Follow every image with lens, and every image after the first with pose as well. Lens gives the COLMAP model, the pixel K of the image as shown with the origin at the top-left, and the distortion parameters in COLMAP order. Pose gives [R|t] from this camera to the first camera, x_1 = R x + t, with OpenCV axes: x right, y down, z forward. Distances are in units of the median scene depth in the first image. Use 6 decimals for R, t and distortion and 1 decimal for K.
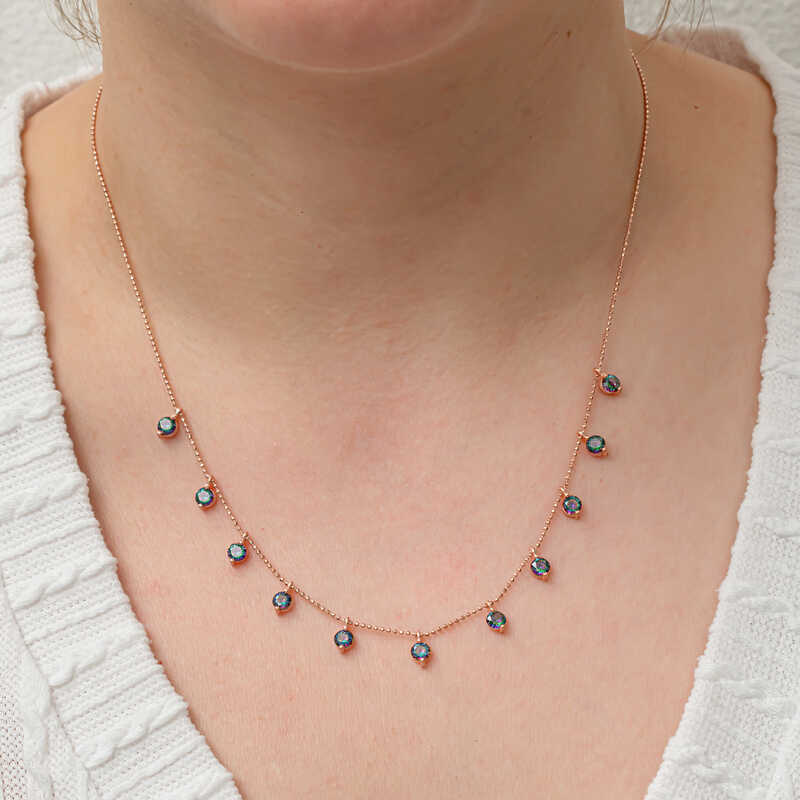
lens RADIAL K [[3531.4, 0, 400.0], [0, 3531.4, 400.0], [0, 0, 1]] dist [0.069822, -4.987978]
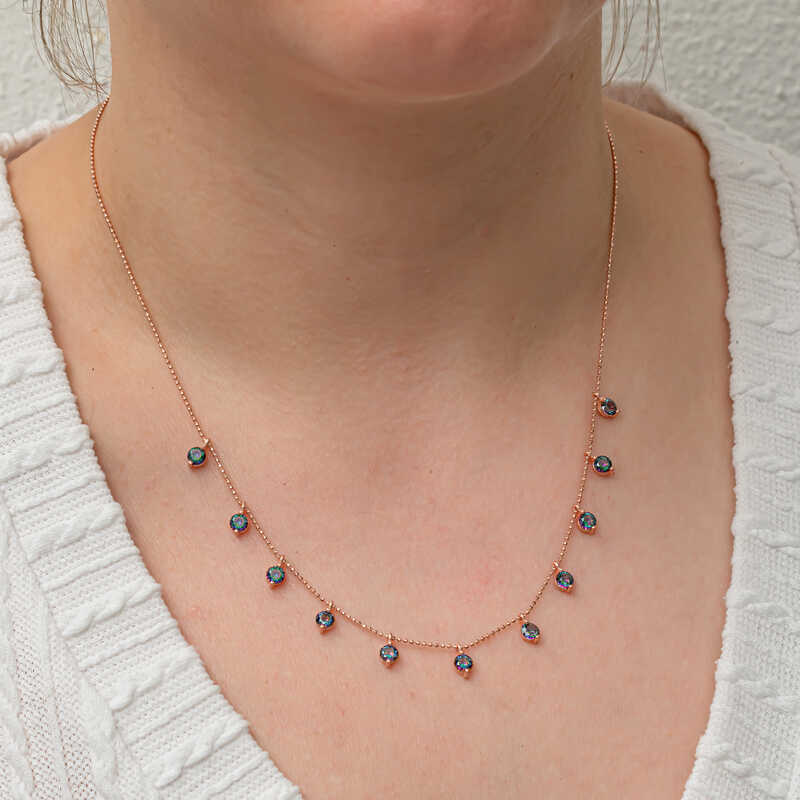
lens RADIAL K [[3531.4, 0, 400.0], [0, 3531.4, 400.0], [0, 0, 1]] dist [0.069822, -4.987978]
pose [[0.978400, -0.019479, 0.205801, -0.220530], [0.028749, 0.998698, -0.042149, 0.036219], [-0.204712, 0.047155, 0.977686, -0.017148]]
